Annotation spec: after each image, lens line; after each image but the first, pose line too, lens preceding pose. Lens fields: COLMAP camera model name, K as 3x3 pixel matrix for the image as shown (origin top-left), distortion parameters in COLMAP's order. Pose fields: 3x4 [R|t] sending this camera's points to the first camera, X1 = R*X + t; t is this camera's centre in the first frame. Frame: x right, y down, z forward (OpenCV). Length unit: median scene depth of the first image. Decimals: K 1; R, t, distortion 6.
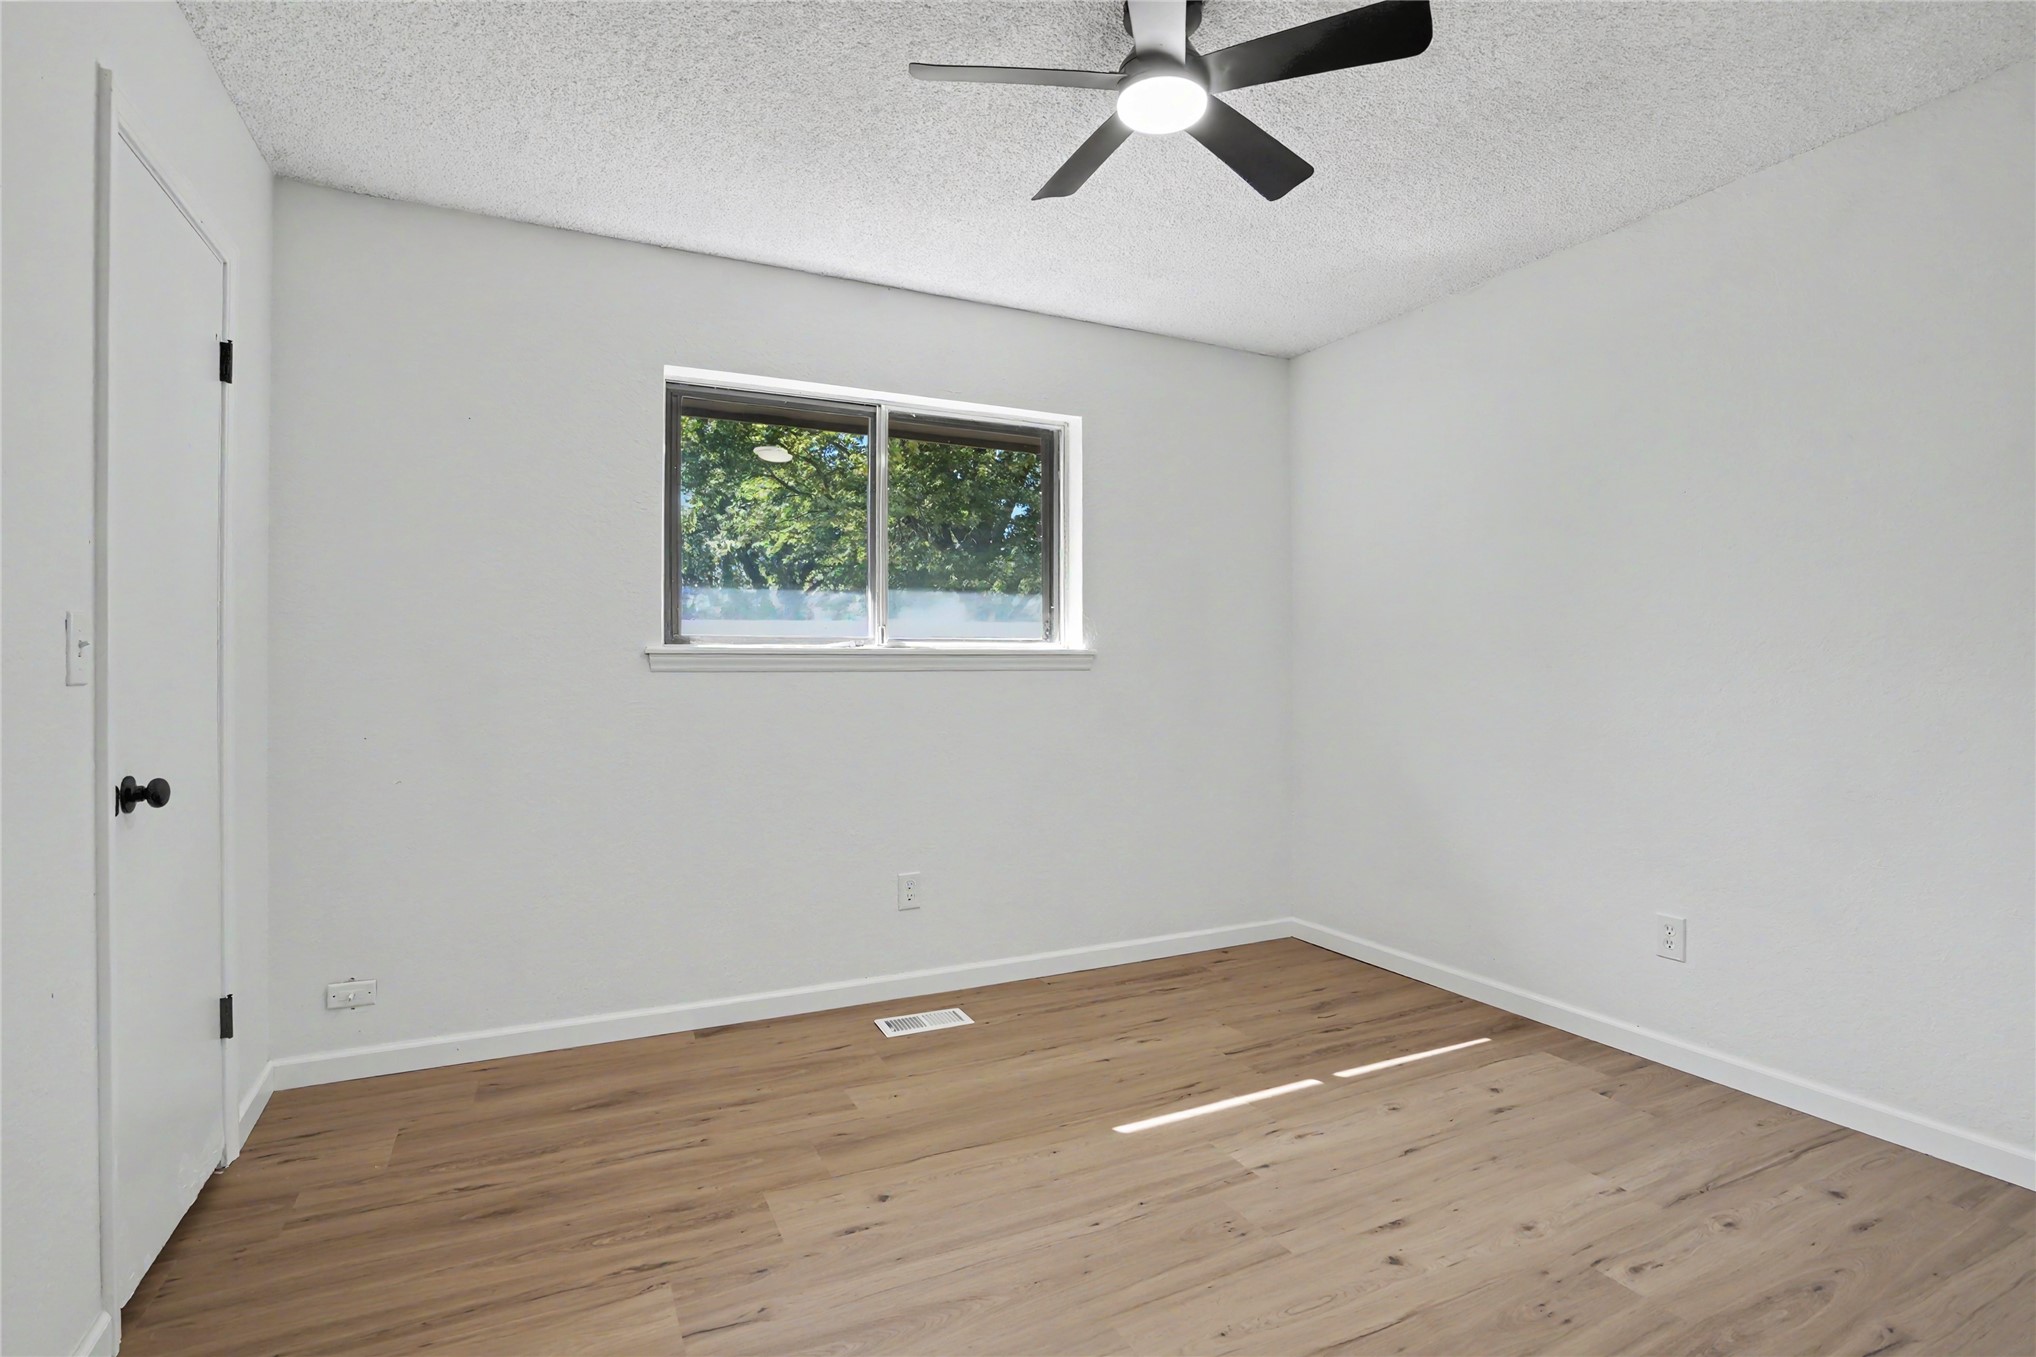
lens RADIAL K [[949.0, 0, 1011.0], [0, 949.0, 672.9], [0, 0, 1]] dist [-0.054360, 0.019480]
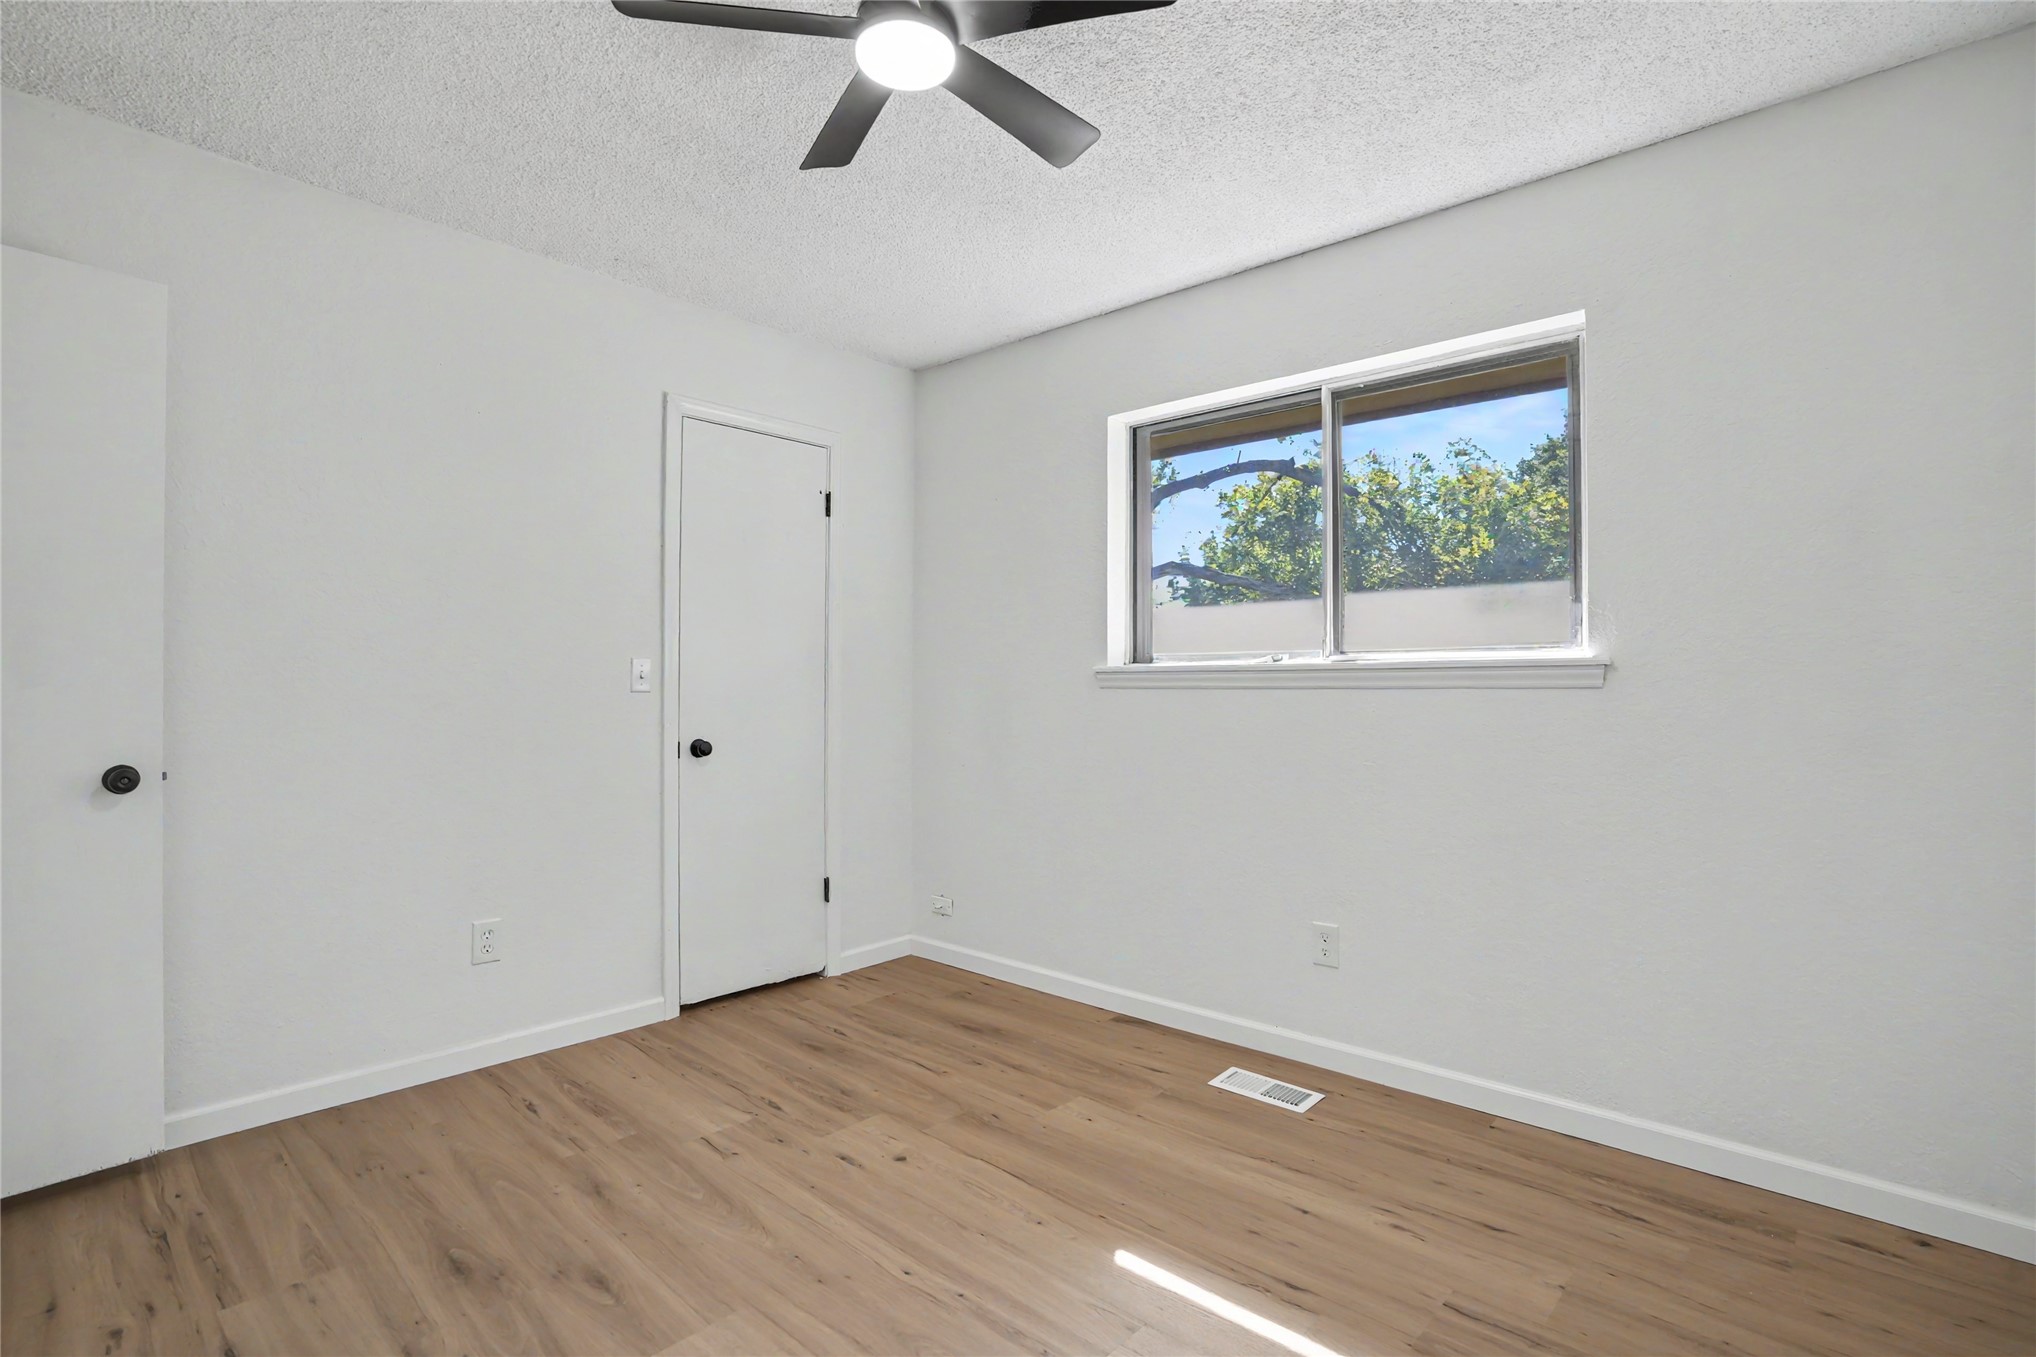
lens RADIAL K [[949.2, 0, 1042.9], [0, 949.2, 681.9], [0, 0, 1]] dist [-0.068905, 0.030754]
pose [[0.393501, 0.000039, -0.919324, 0.756328], [-0.004742, 0.999987, -0.001987, -0.007065], [0.919312, 0.005141, 0.393496, 0.561541]]
